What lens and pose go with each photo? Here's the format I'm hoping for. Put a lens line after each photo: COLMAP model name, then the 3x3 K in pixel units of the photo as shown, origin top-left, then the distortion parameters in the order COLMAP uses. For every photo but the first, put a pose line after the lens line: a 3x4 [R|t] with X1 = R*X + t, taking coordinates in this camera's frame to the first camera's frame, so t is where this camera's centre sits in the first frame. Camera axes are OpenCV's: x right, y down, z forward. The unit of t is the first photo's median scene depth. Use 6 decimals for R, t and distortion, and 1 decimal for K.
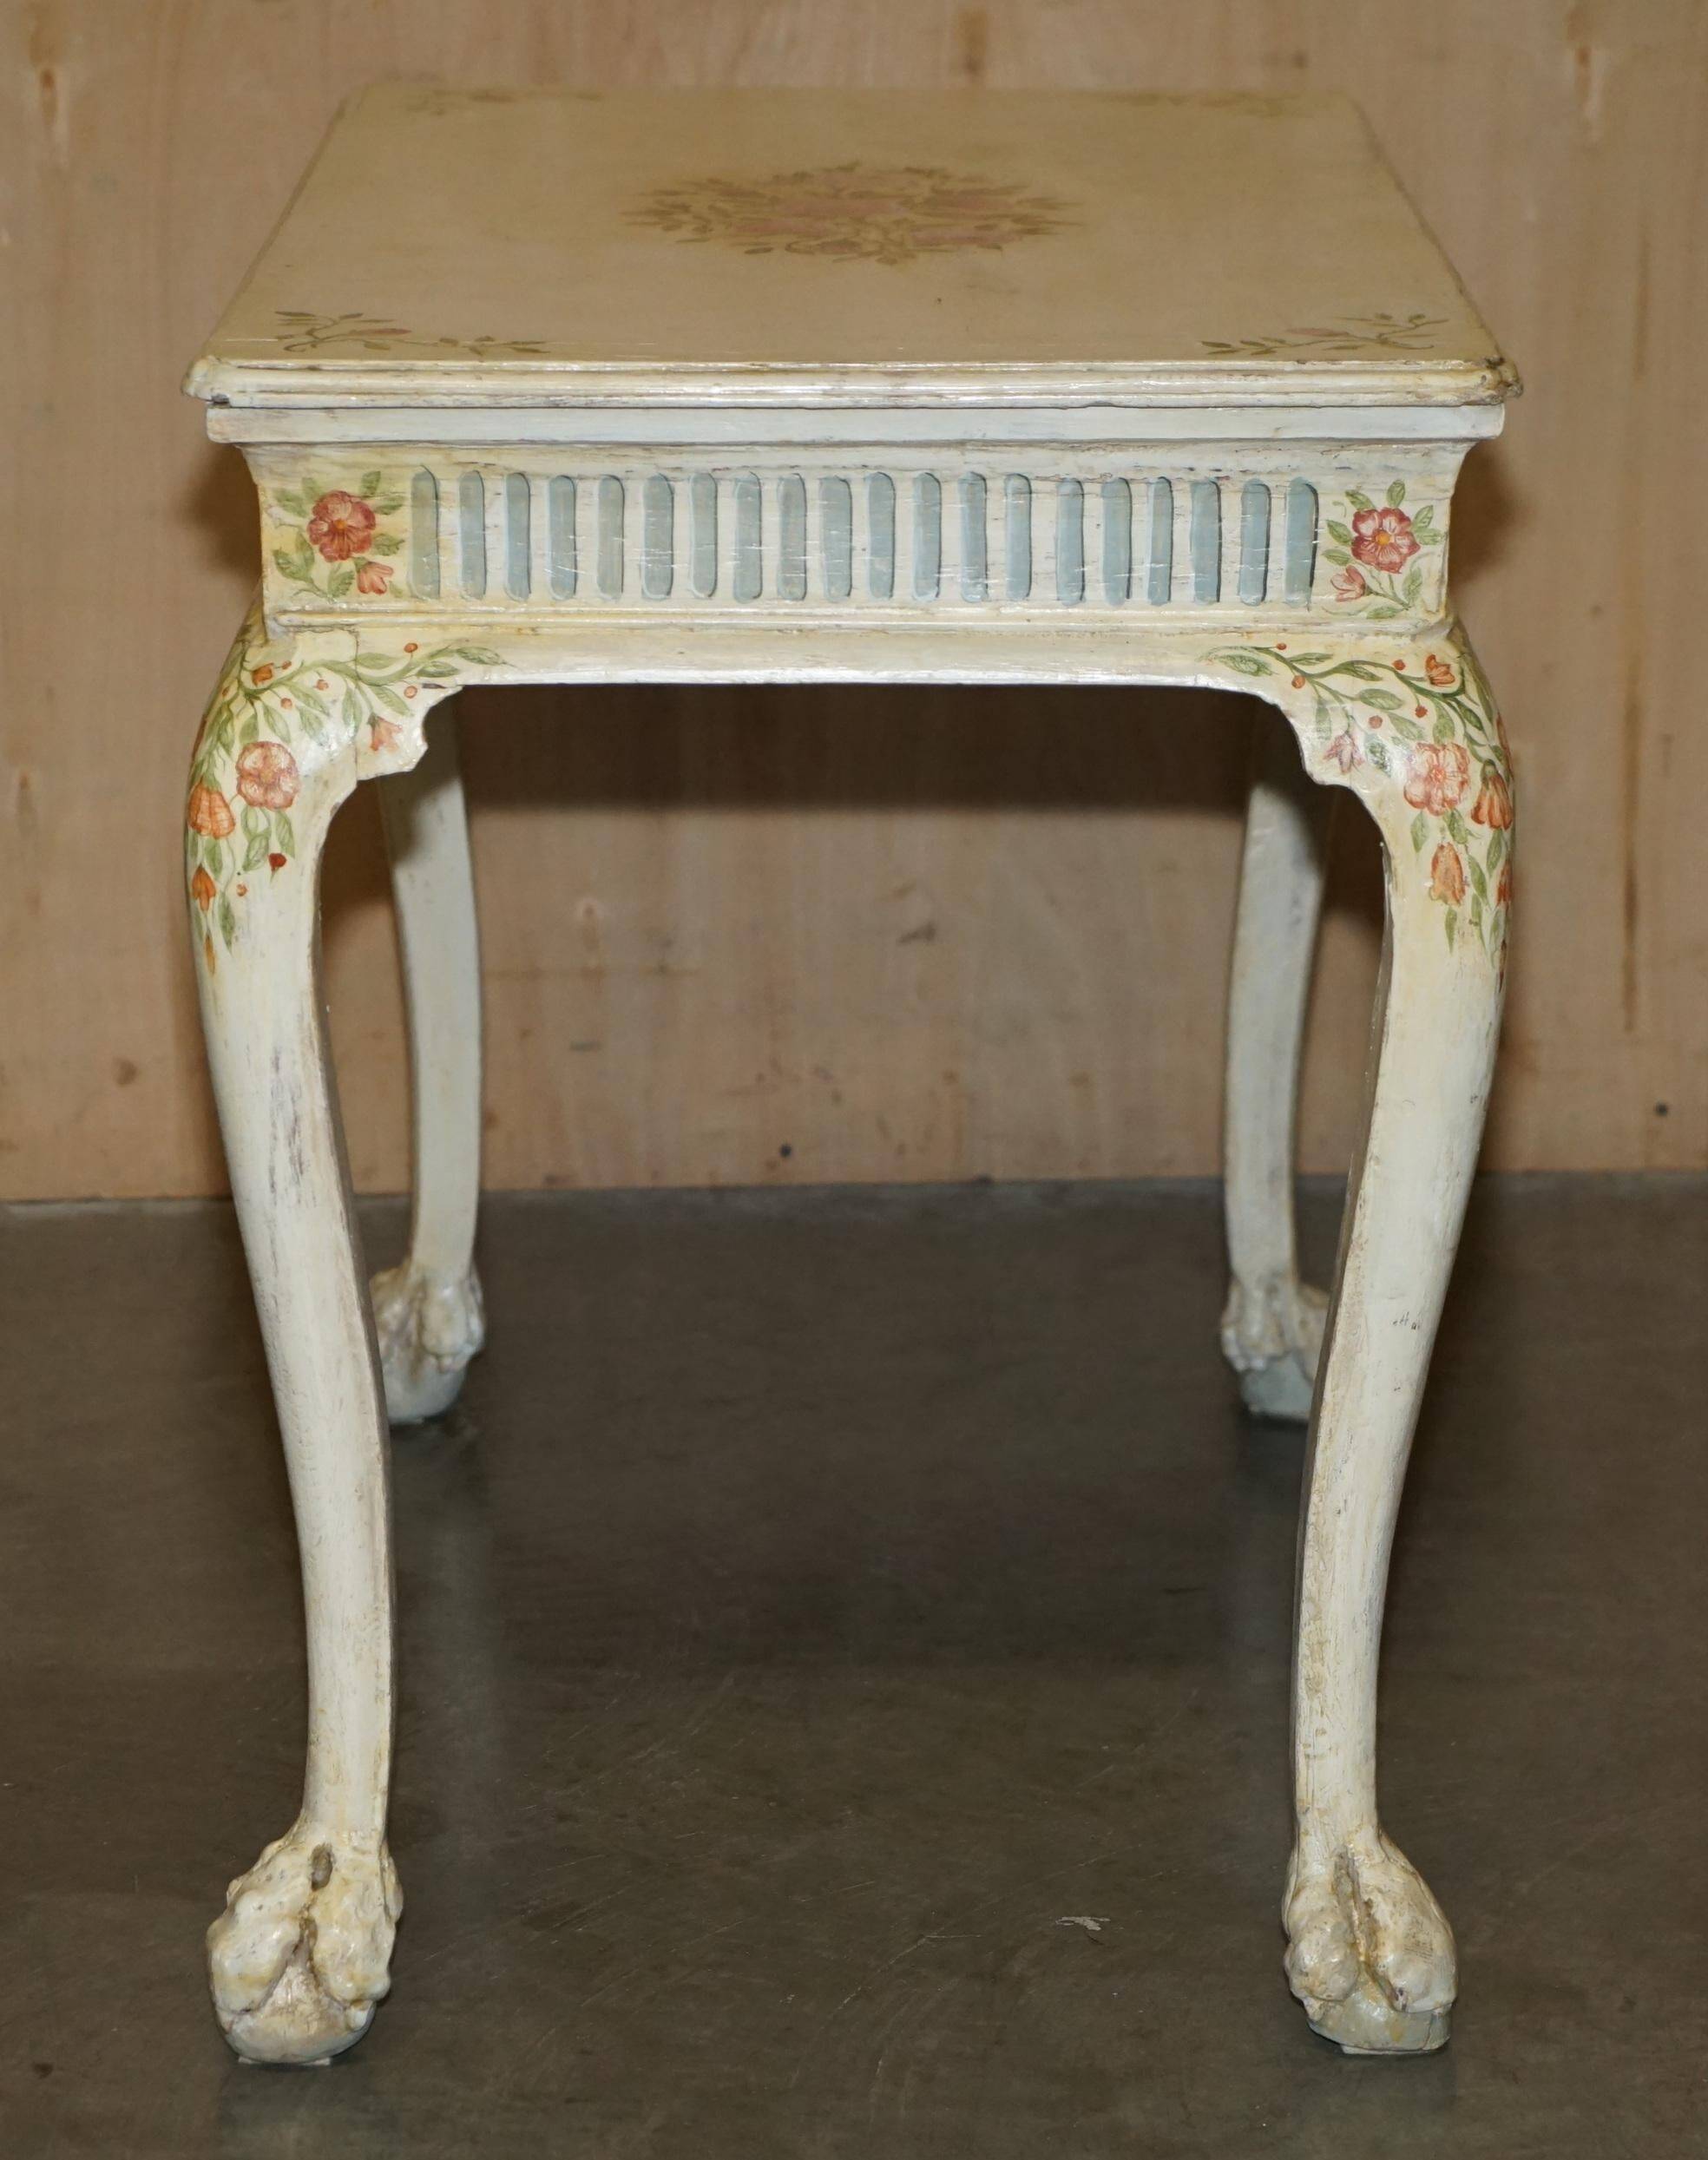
lens RADIAL K [[6795.1, 0, 862.4], [0, 6795.1, 1081.8], [0, 0, 1]] dist [-0.061102, 0.000000]
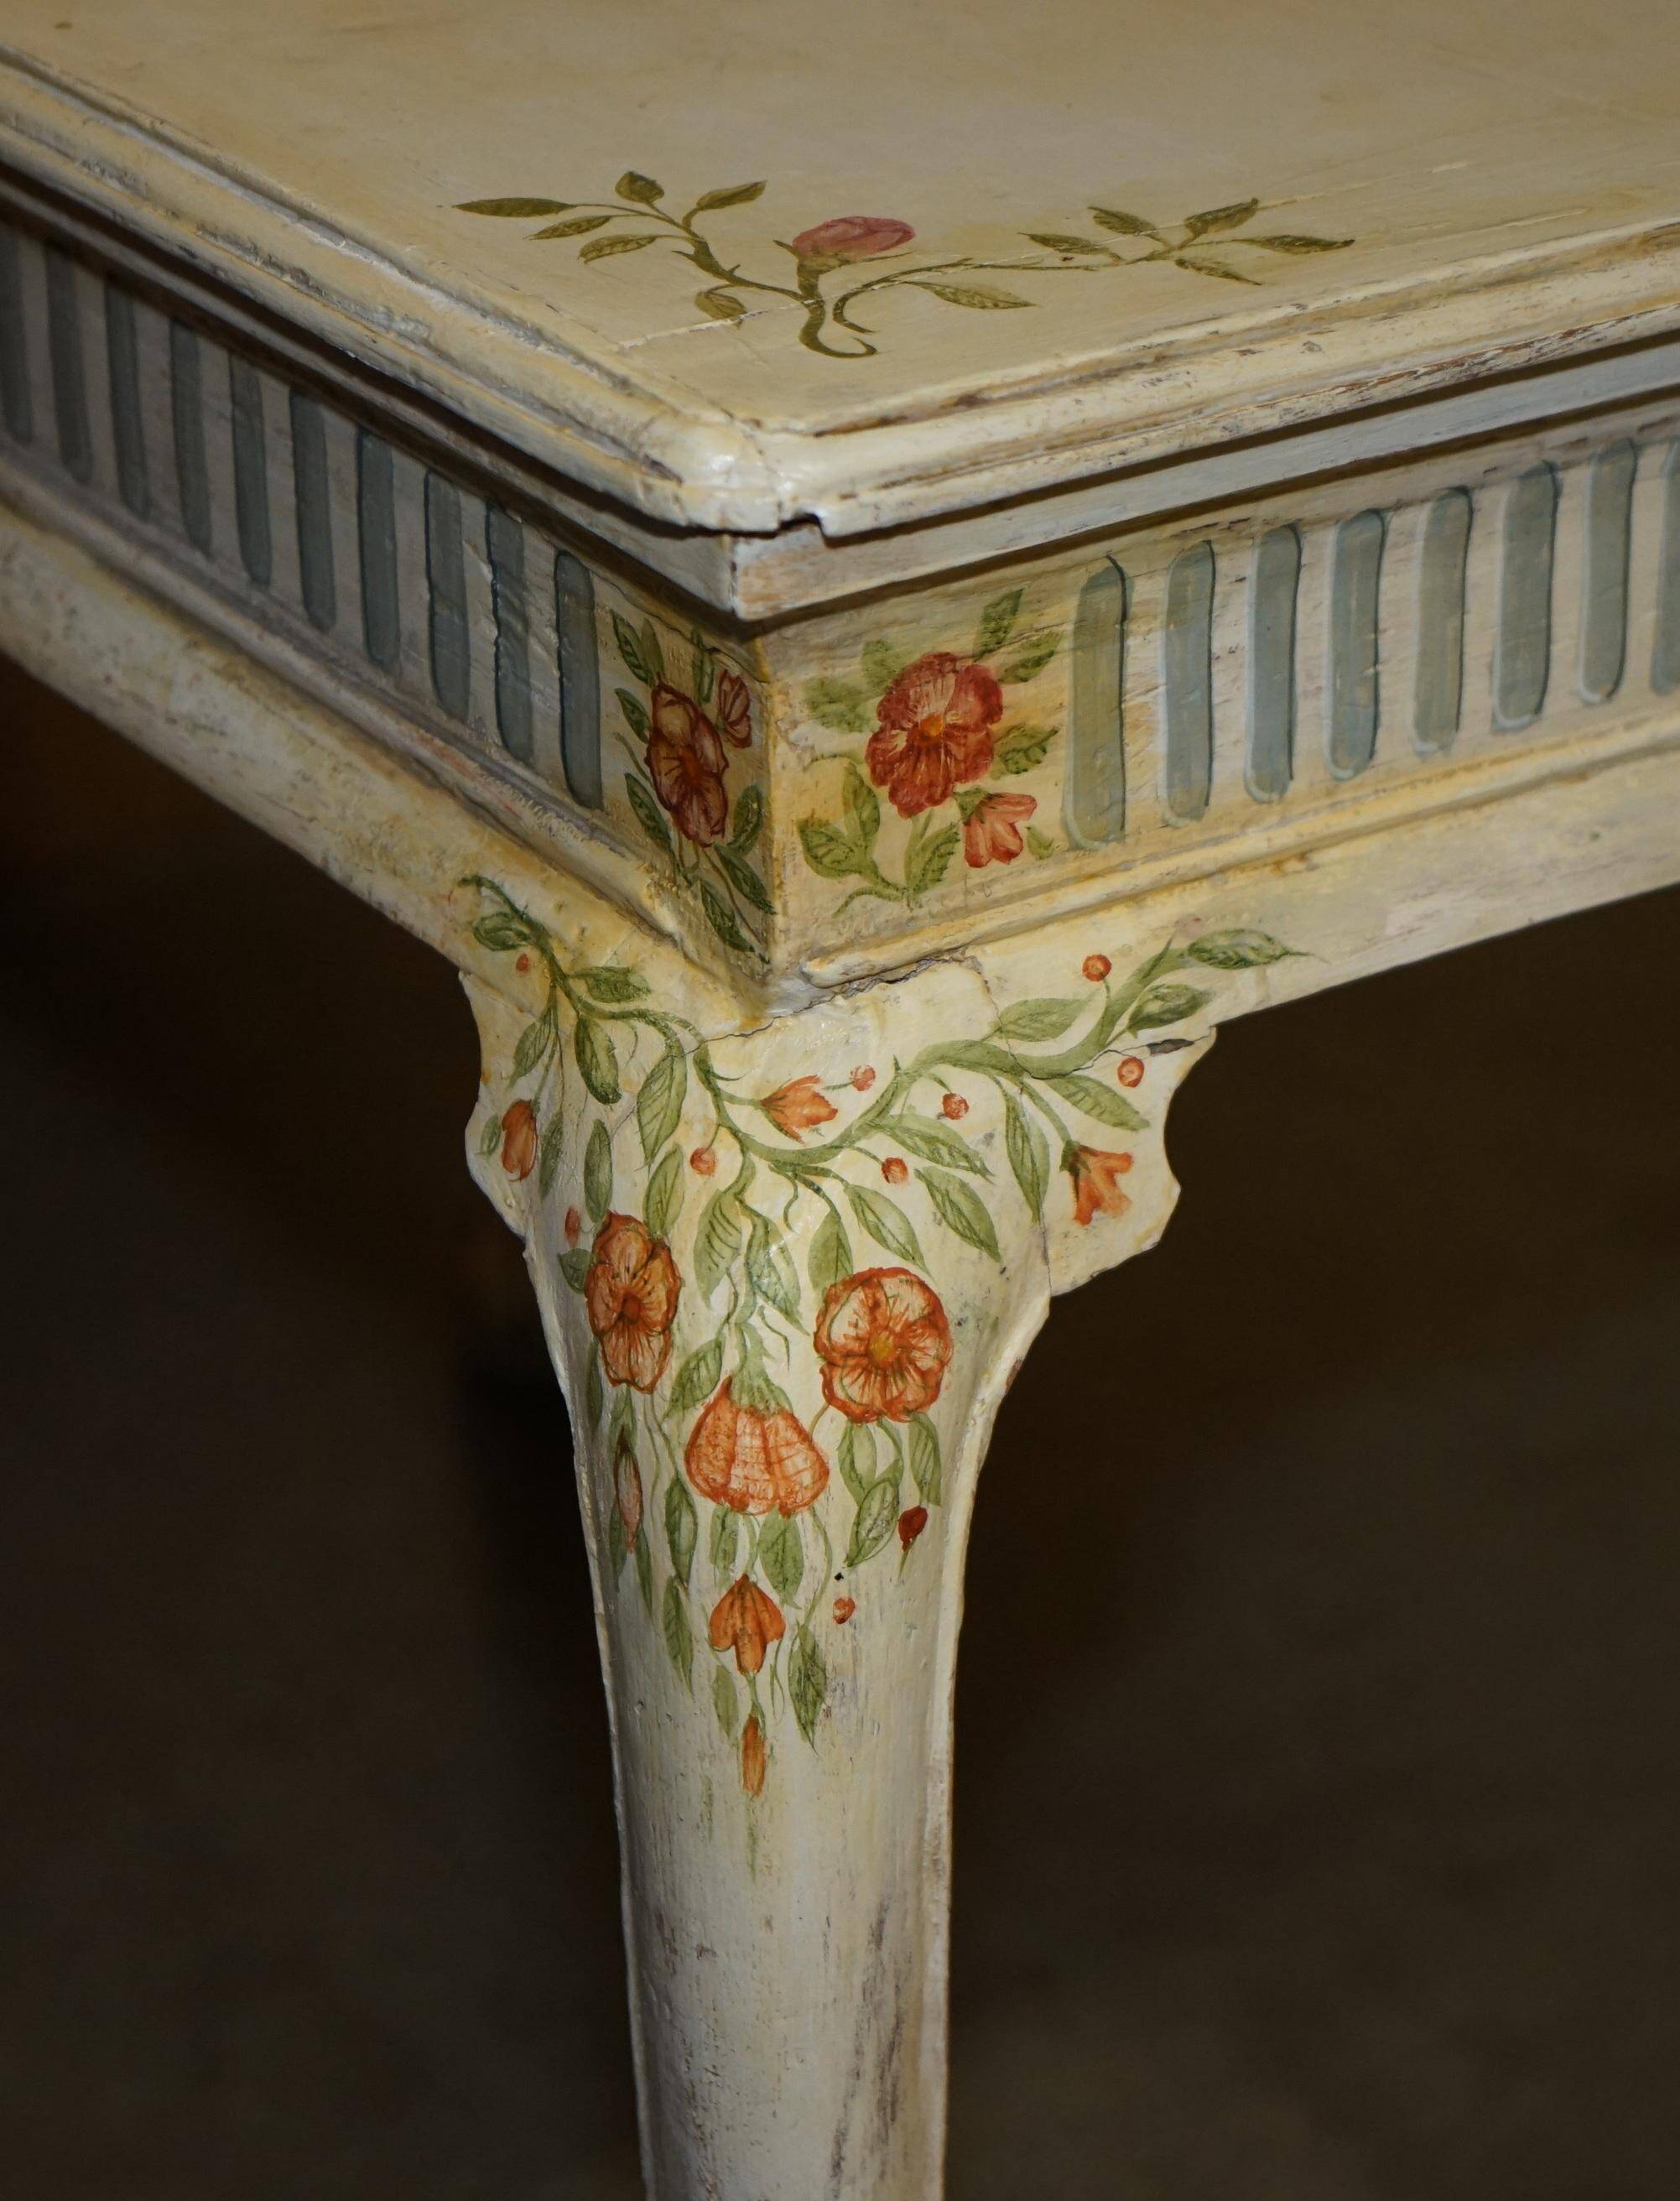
lens RADIAL K [[6588.8, 0, 825.4], [0, 6588.8, 1098.3], [0, 0, 1]] dist [-0.026000, 0.000000]
pose [[0.832092, -0.251163, 0.494510, -0.289474], [0.151175, 0.960537, 0.233483, -0.156138], [-0.533638, -0.119522, 0.837225, 0.659950]]
